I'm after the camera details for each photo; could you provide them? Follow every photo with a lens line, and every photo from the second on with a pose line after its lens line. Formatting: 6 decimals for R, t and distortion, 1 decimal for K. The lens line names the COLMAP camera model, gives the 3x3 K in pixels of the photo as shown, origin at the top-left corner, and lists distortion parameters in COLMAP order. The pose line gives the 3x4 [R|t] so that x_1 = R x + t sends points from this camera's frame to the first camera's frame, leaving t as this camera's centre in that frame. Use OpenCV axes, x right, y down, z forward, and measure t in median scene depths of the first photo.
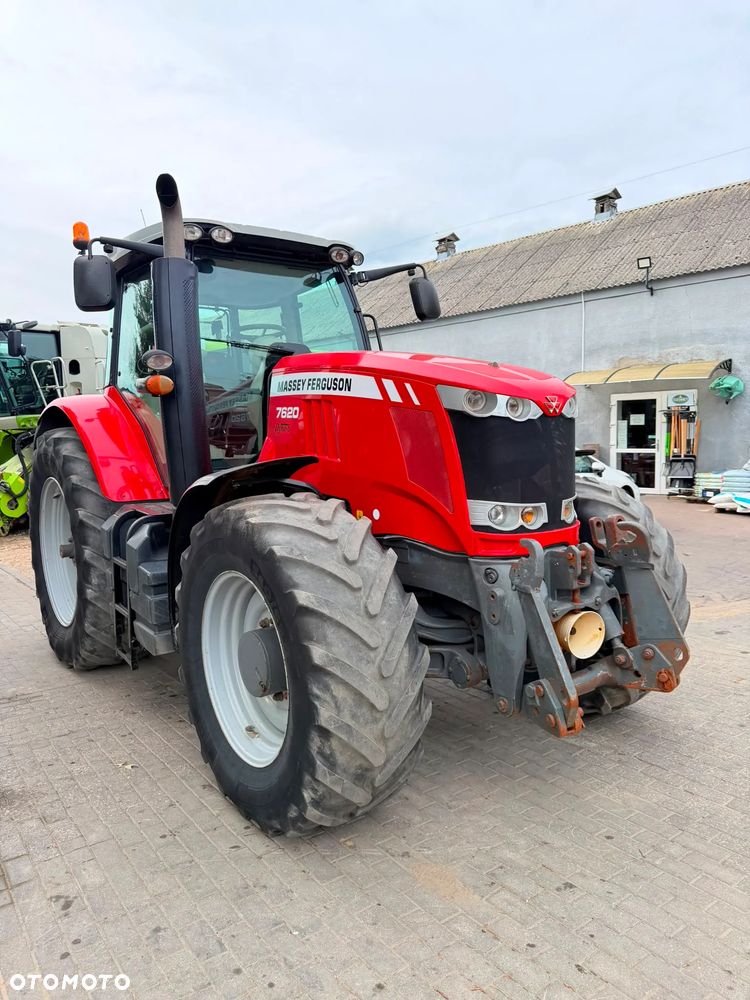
lens RADIAL K [[707.0, 0, 374.6], [0, 707.0, 497.0], [0, 0, 1]] dist [0.047240, -0.058007]
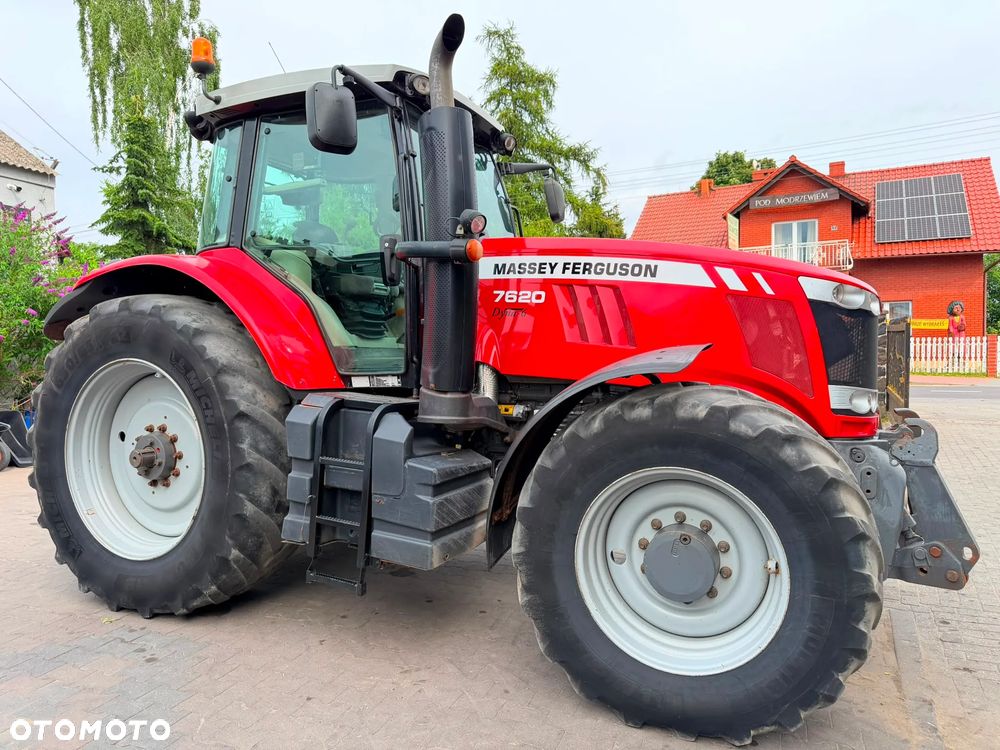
lens RADIAL K [[707.0, 0, 497.0], [0, 707.0, 375.8], [0, 0, 1]] dist [0.047240, -0.058007]
pose [[0.878825, 0.034462, 0.475898, -0.690095], [-0.005457, 0.998049, -0.062197, 0.050244], [-0.477113, 0.052064, 0.877299, 0.238405]]
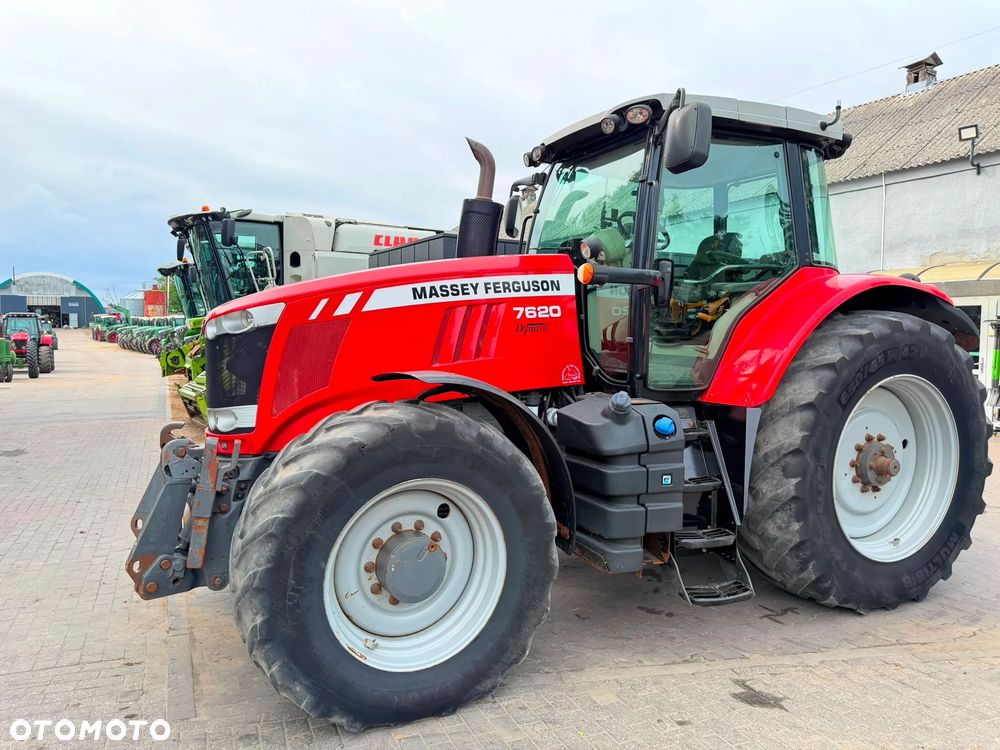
lens RADIAL K [[707.0, 0, 508.4], [0, 707.0, 370.5], [0, 0, 1]] dist [0.047240, -0.058007]
pose [[-0.177488, 0.119468, -0.976845, 1.113812], [-0.075465, 0.988029, 0.134548, -0.212033], [0.981225, 0.097598, -0.166348, 1.413172]]
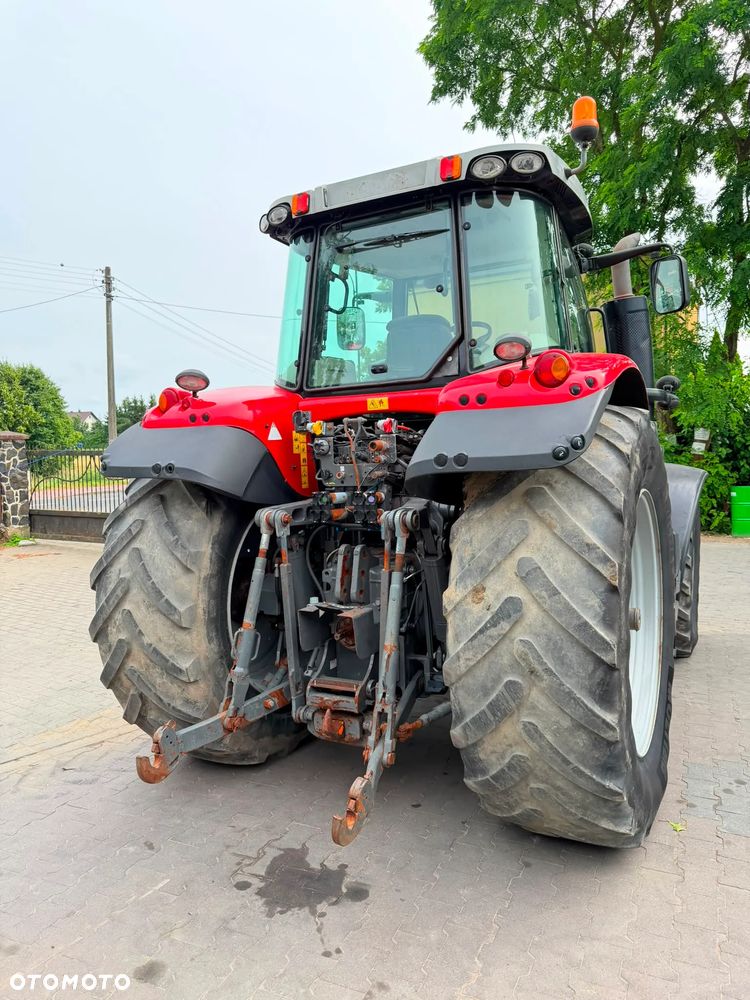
lens RADIAL K [[707.0, 0, 375.9], [0, 707.0, 494.0], [0, 0, 1]] dist [0.047240, -0.058007]
pose [[-0.426578, 0.016479, 0.904301, -1.293774], [0.119195, 0.992138, 0.038147, -0.106330], [-0.896562, 0.124061, -0.425188, 2.112138]]
